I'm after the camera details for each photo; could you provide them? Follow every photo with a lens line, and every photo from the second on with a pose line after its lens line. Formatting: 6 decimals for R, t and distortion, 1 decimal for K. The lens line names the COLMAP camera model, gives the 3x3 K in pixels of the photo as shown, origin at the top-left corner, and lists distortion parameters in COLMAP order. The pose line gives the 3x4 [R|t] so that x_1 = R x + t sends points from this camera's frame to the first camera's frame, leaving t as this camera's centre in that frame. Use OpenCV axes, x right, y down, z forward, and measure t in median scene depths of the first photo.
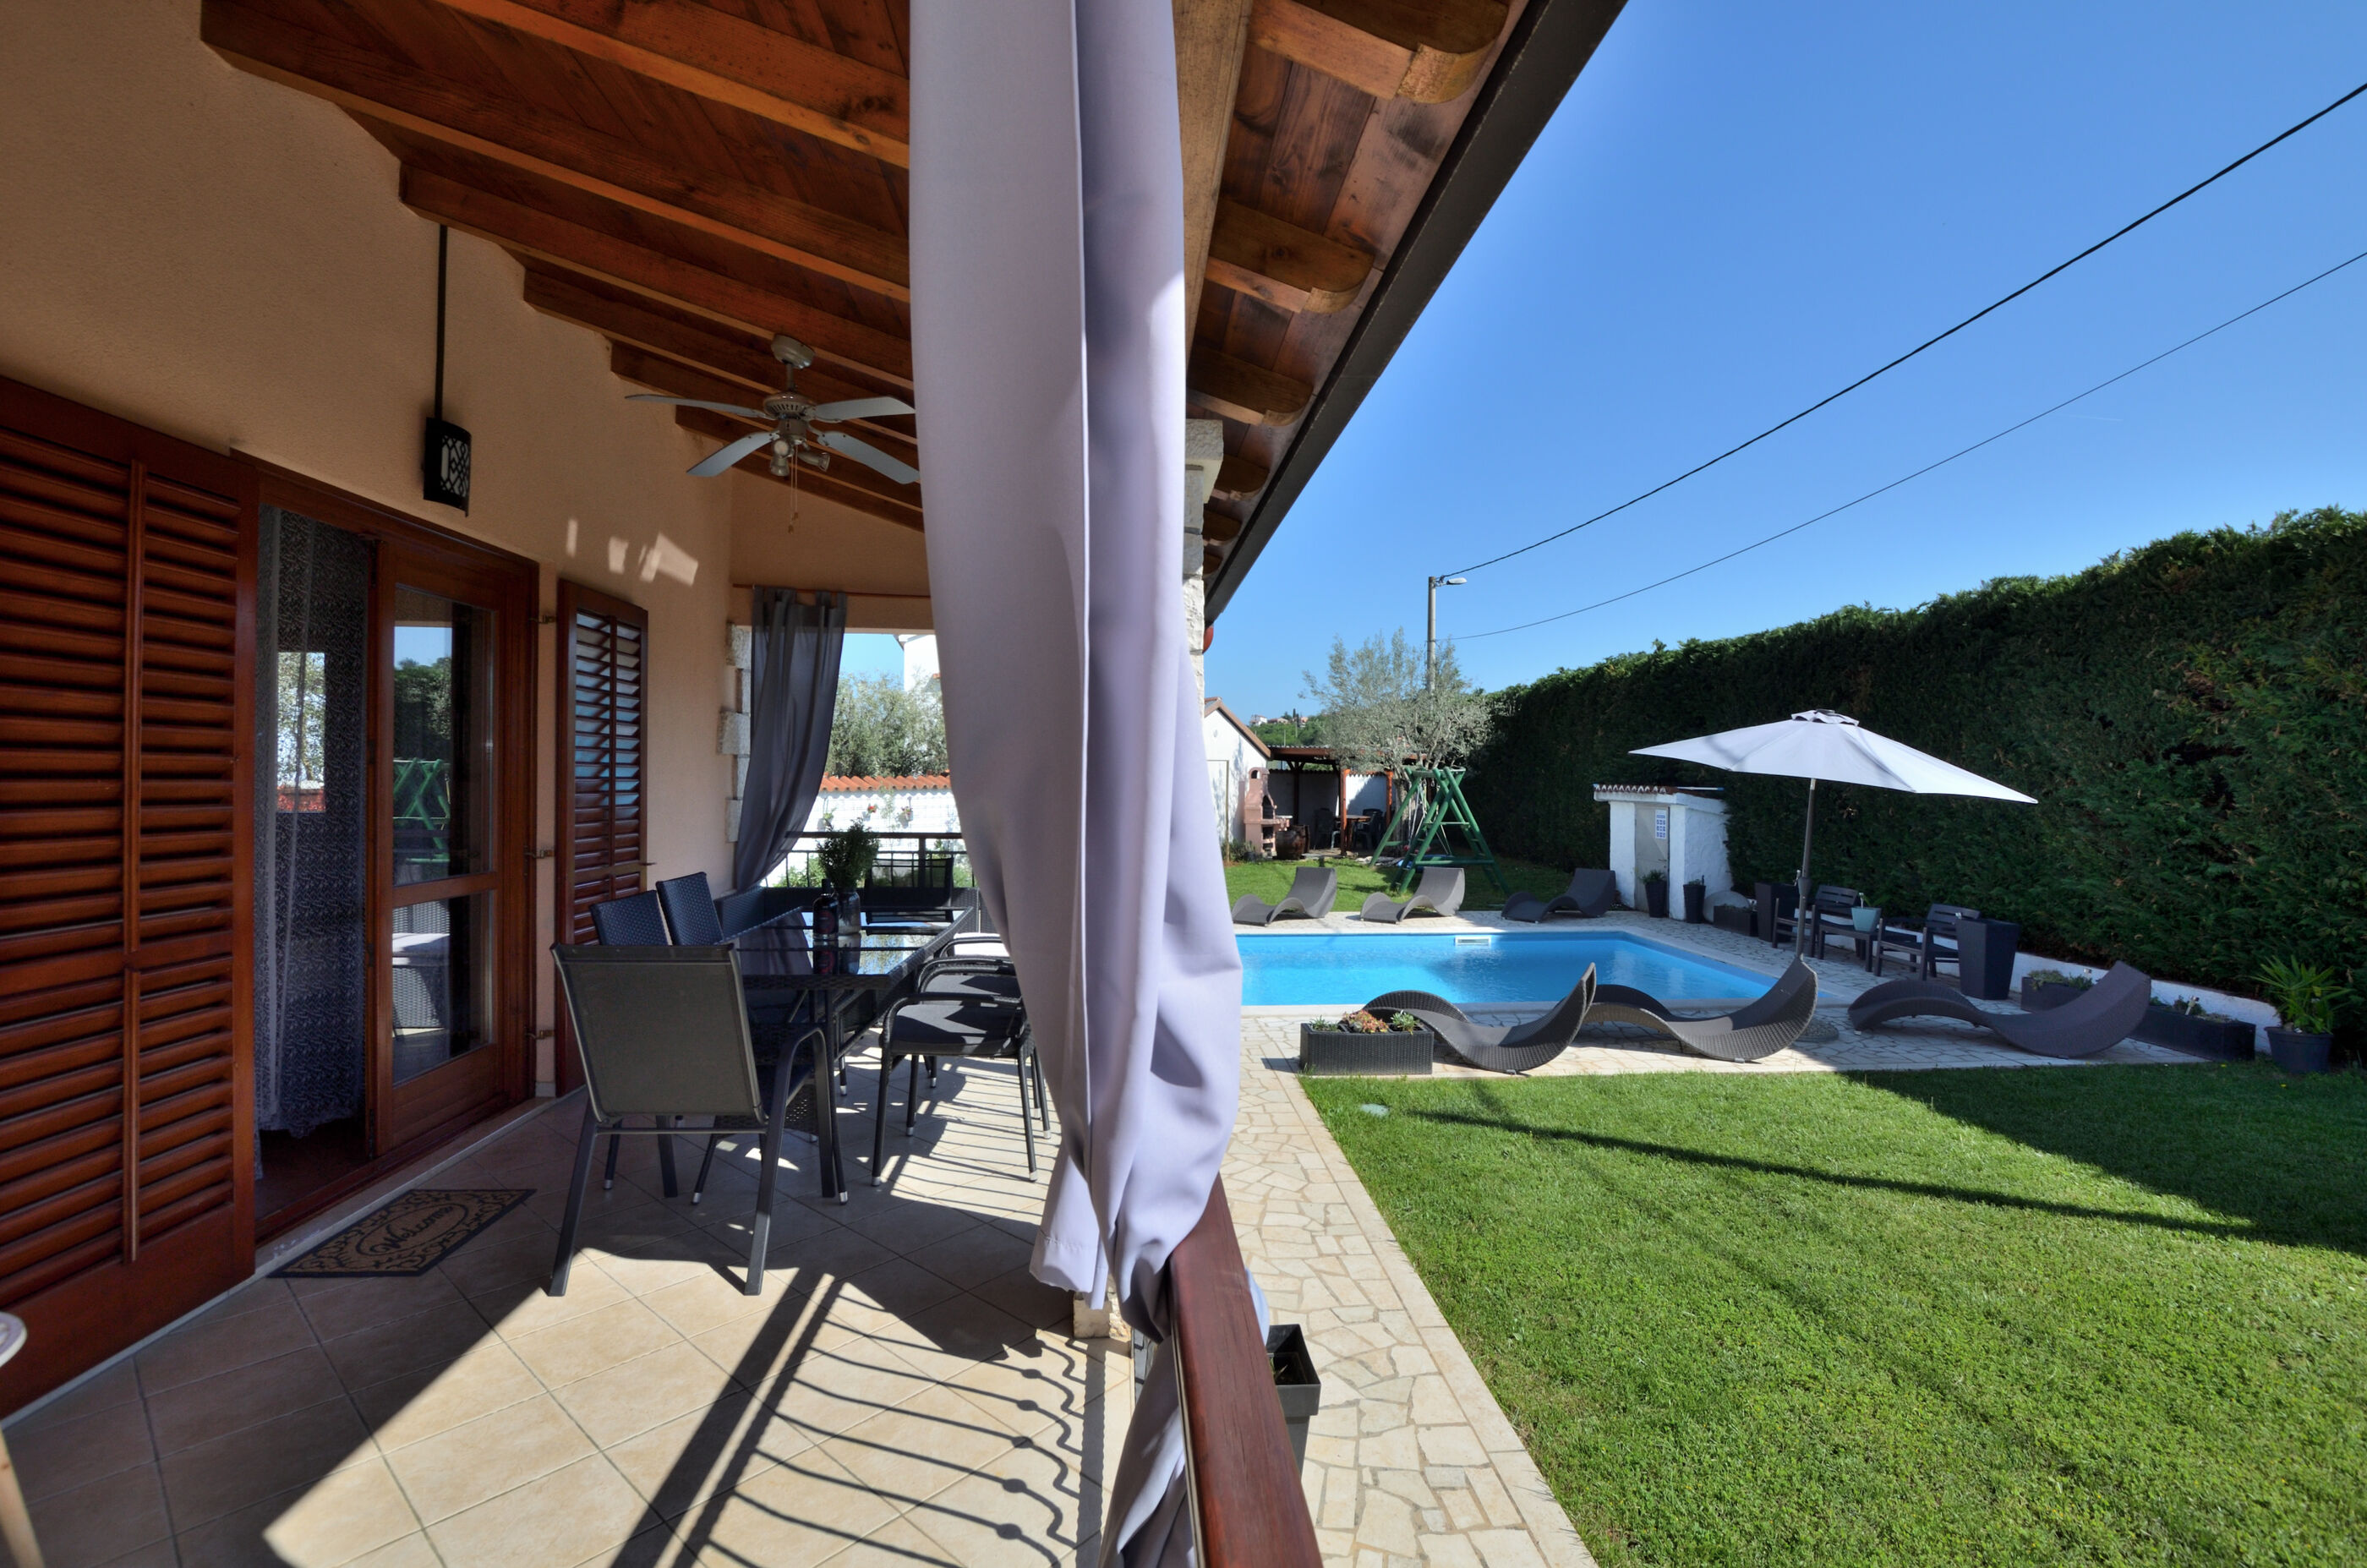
lens RADIAL K [[1040.6, 0, 1187.5], [0, 1040.6, 778.4], [0, 0, 1]] dist [-0.031026, 0.004651]
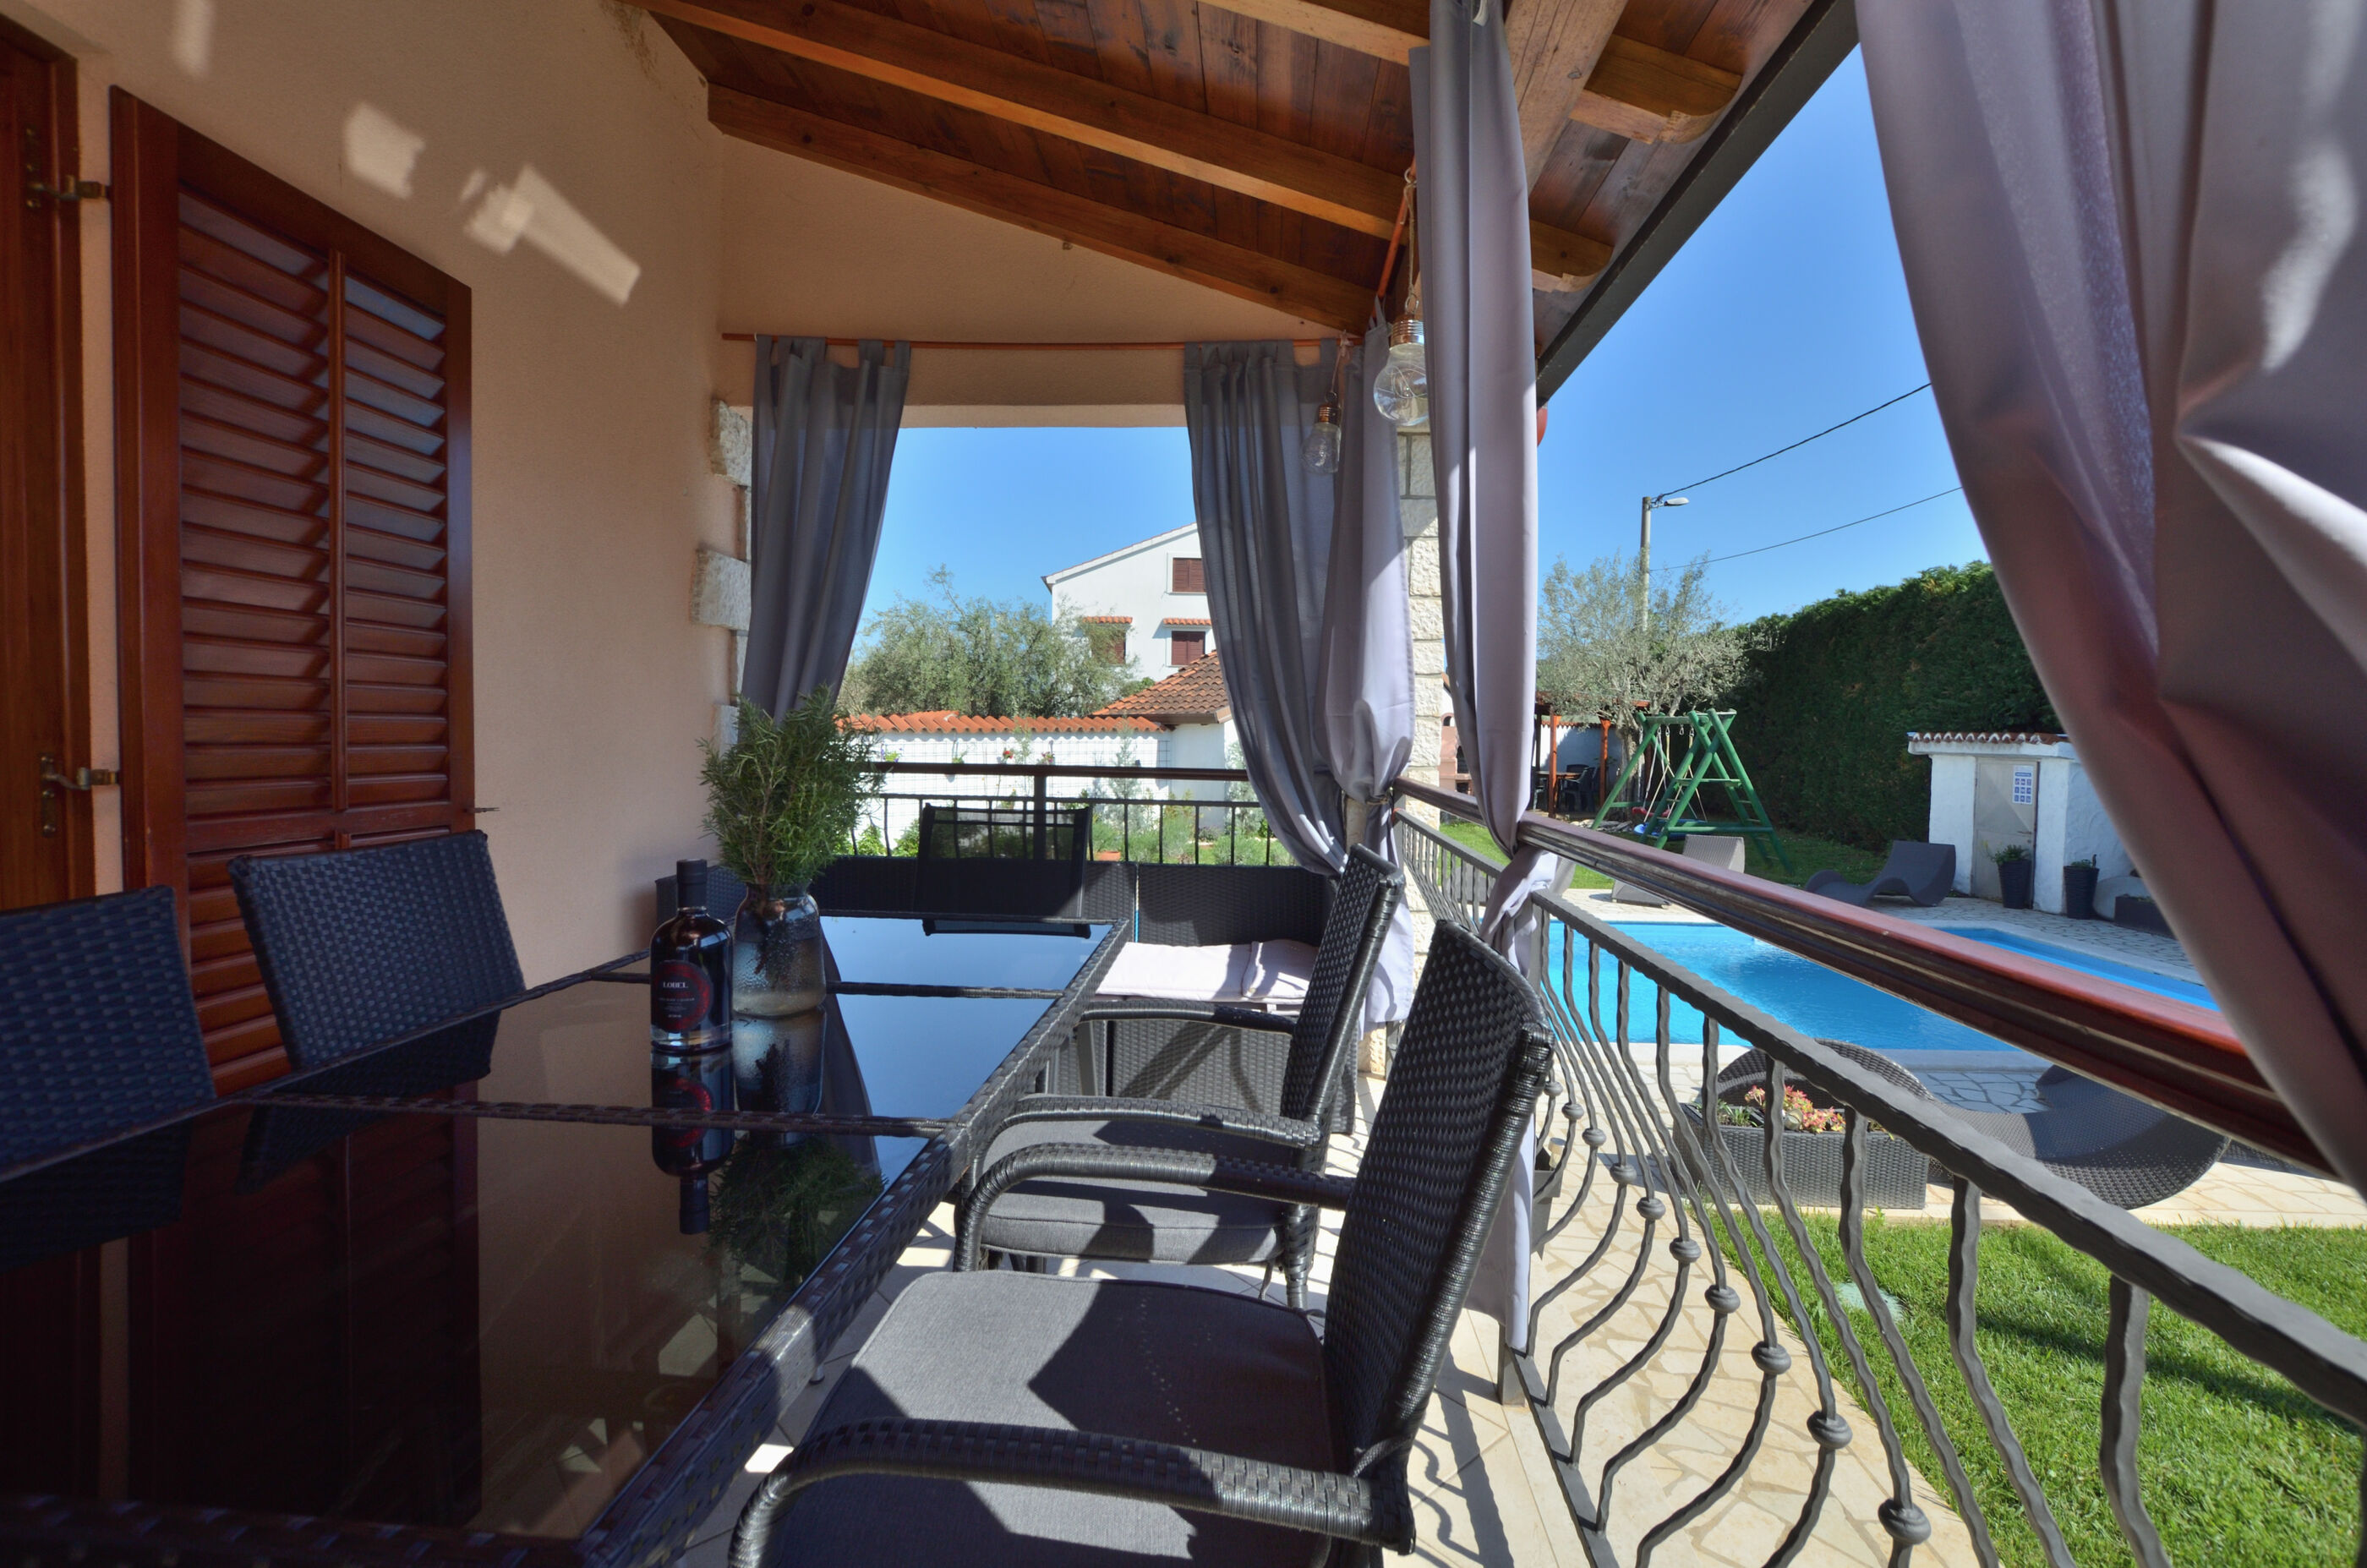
lens RADIAL K [[1040.6, 0, 1211.7], [0, 1040.6, 772.2], [0, 0, 1]] dist [-0.031026, 0.004651]
pose [[0.993016, 0.013126, -0.117245, -0.062581], [-0.009139, 0.999364, 0.034478, 0.023548], [0.117623, -0.033166, 0.992504, 0.295216]]
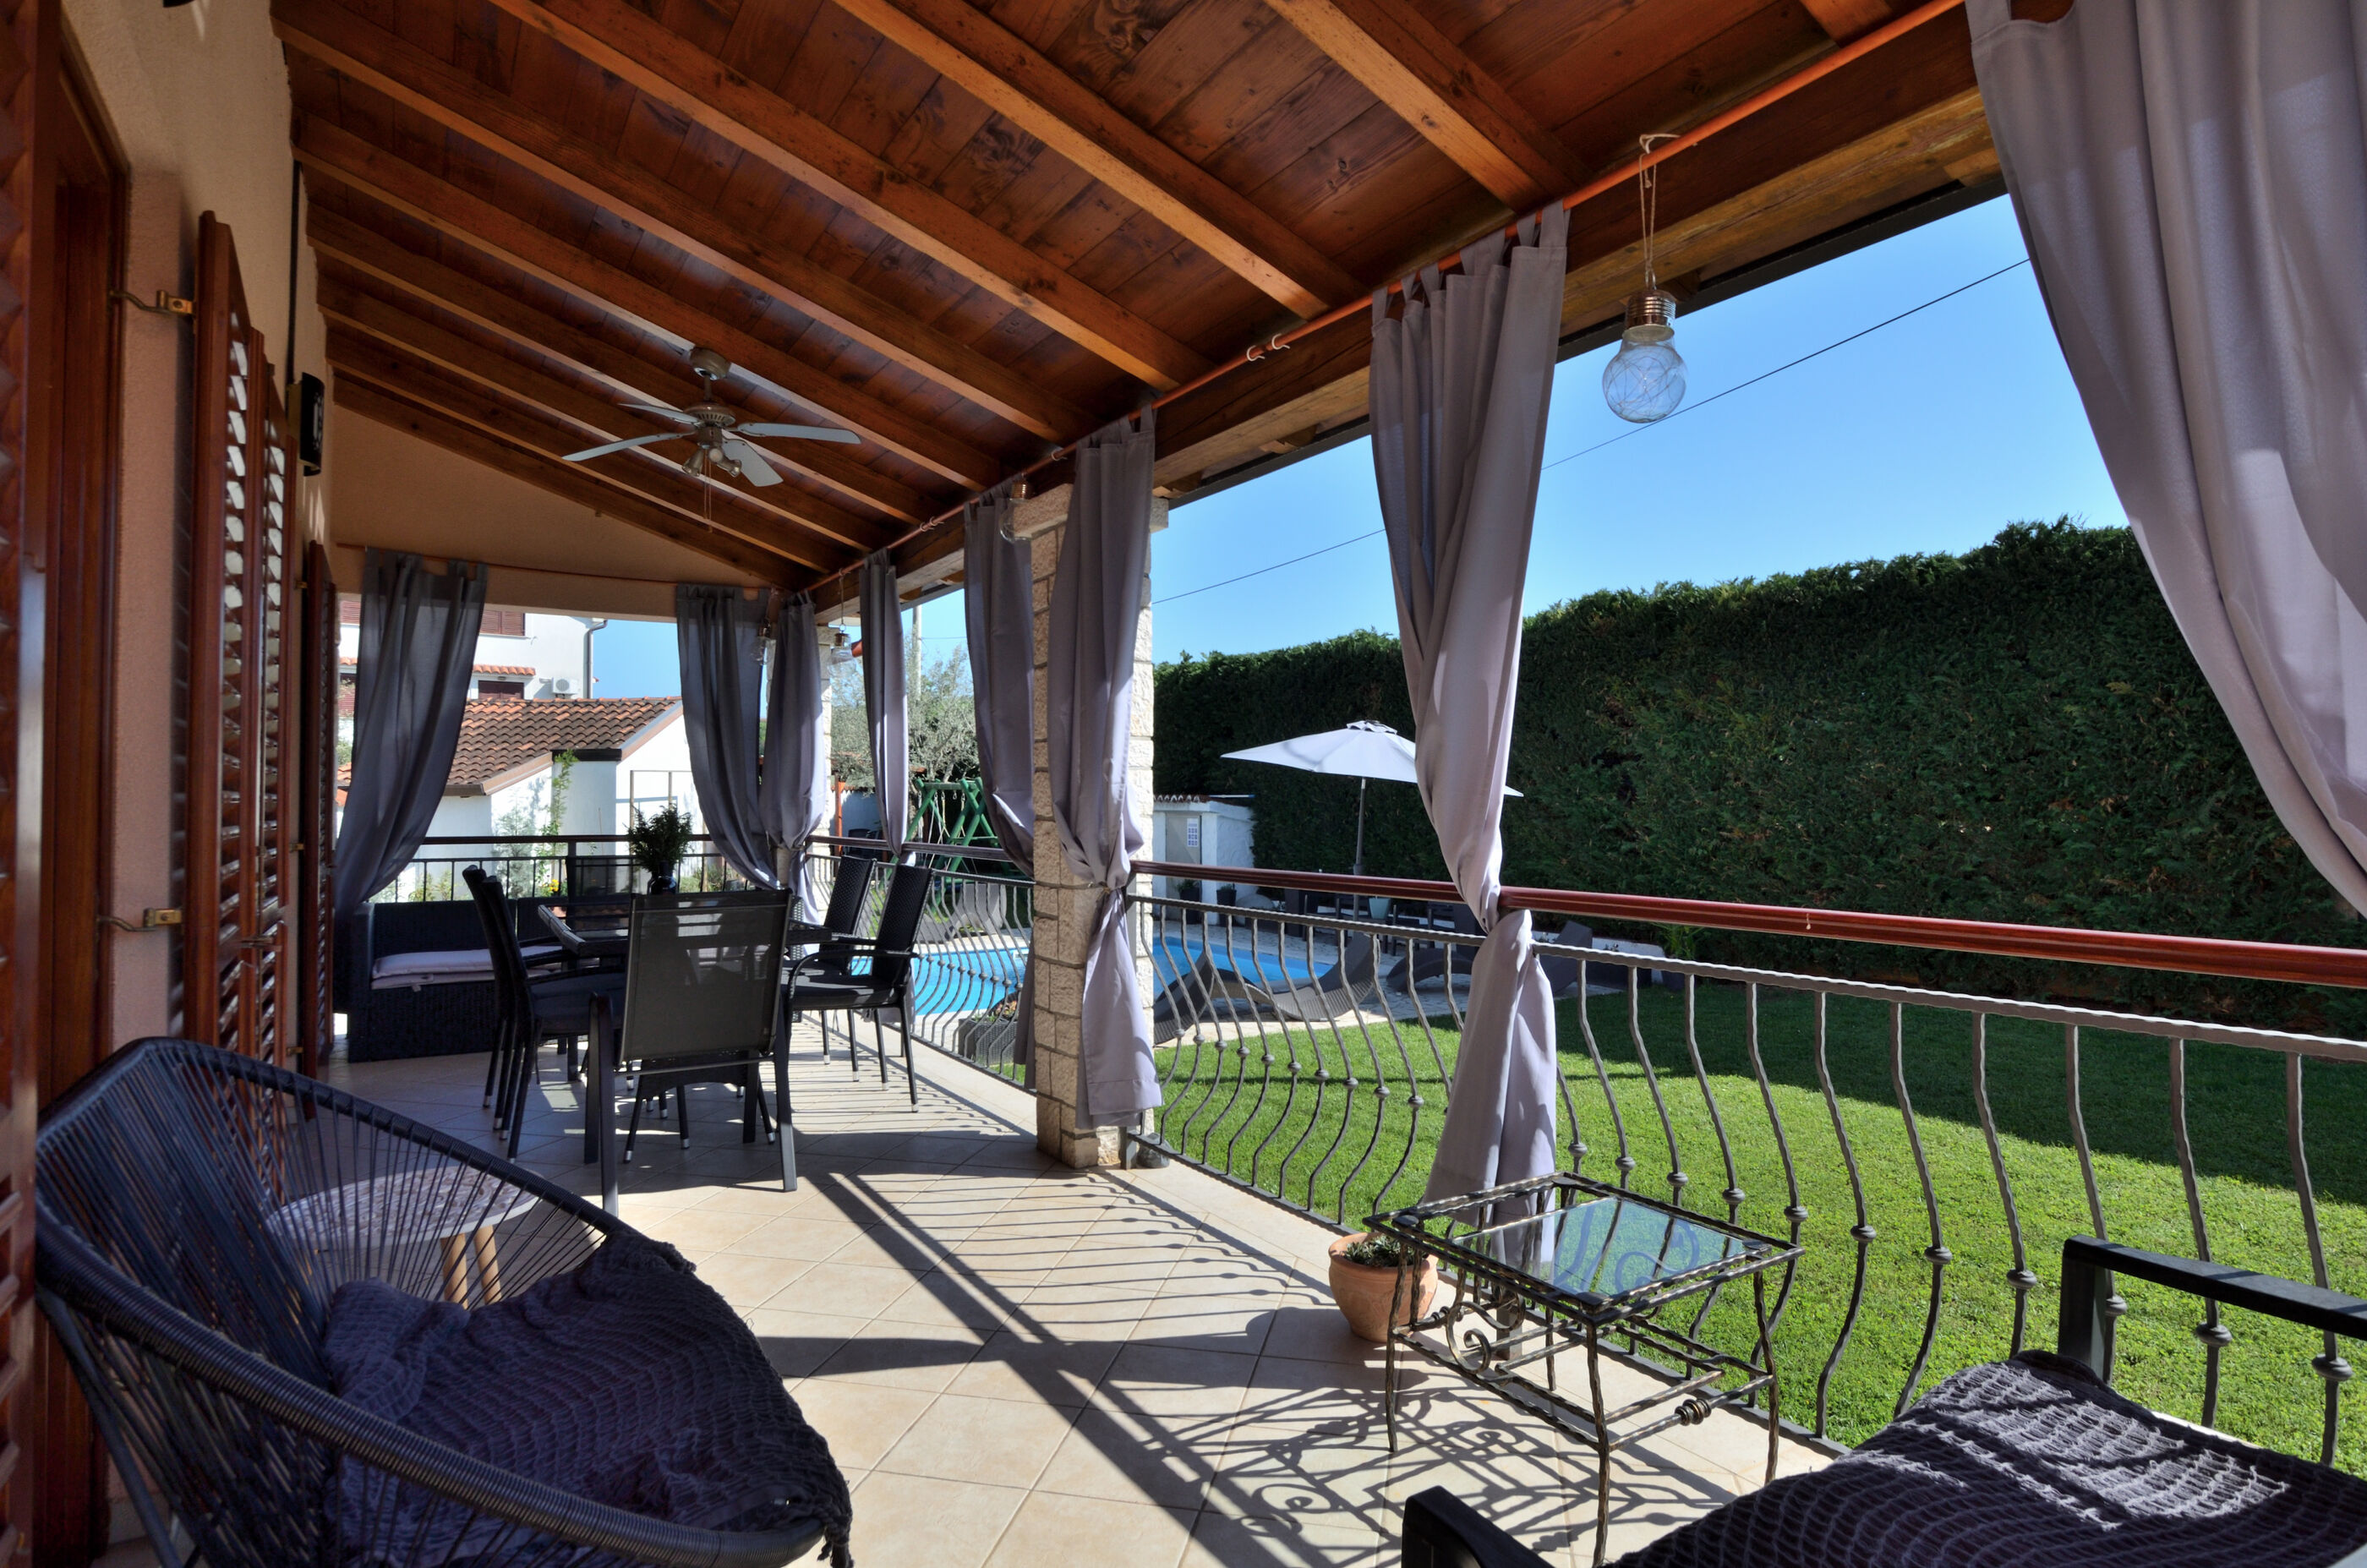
lens RADIAL K [[1258.3, 0, 1175.7], [0, 1258.3, 778.1], [0, 0, 1]] dist [-0.006087, -0.002515]
pose [[0.885866, -0.000110, 0.463941, -0.201622], [0.008575, 0.999833, -0.016137, 0.016355], [-0.463861, 0.018273, 0.885719, -0.139100]]
